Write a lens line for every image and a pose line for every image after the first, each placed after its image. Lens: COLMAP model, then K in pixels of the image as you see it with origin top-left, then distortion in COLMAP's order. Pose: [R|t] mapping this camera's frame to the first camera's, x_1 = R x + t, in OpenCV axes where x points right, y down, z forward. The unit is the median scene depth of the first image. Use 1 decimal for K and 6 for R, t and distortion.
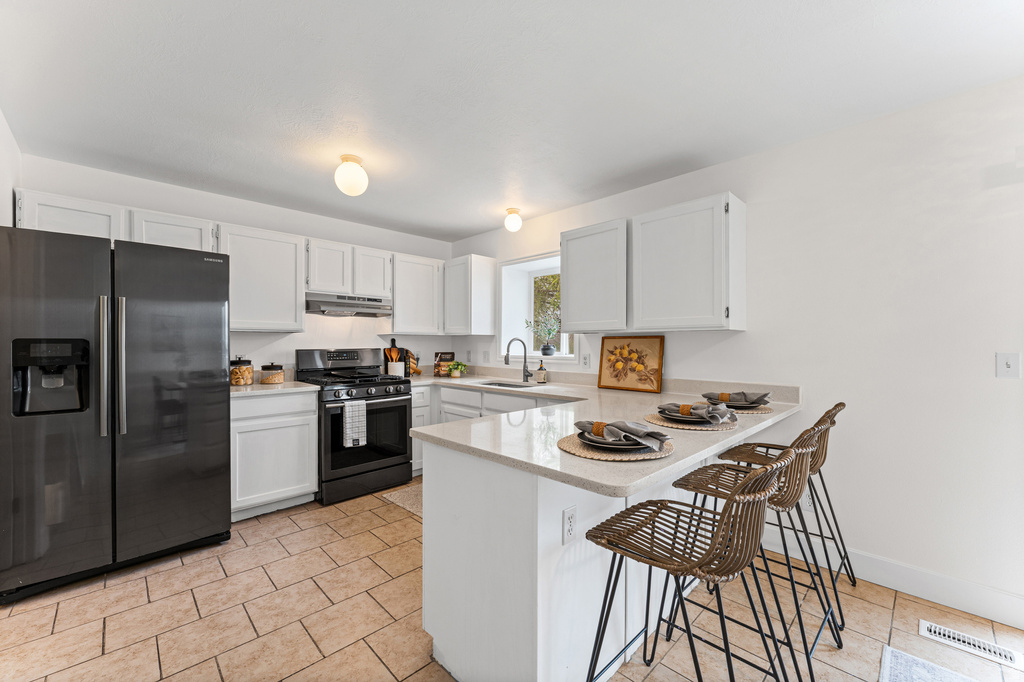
lens RADIAL K [[406.5, 0, 508.2], [0, 406.5, 341.0], [0, 0, 1]] dist [0.000636, -0.000004]
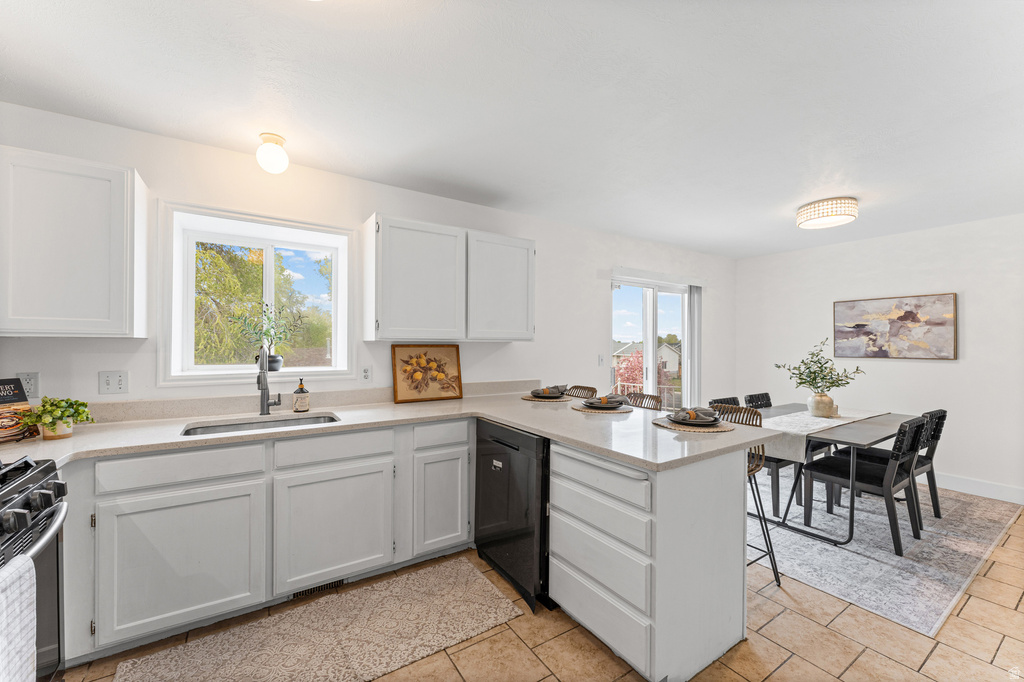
lens RADIAL K [[406.5, 0, 508.2], [0, 406.5, 347.3], [0, 0, 1]] dist [0.000636, -0.000004]
pose [[0.186559, 0.004601, 0.982433, -0.601993], [-0.001996, 0.999989, -0.004304, -0.001658], [-0.982442, -0.001158, 0.186566, 0.622631]]
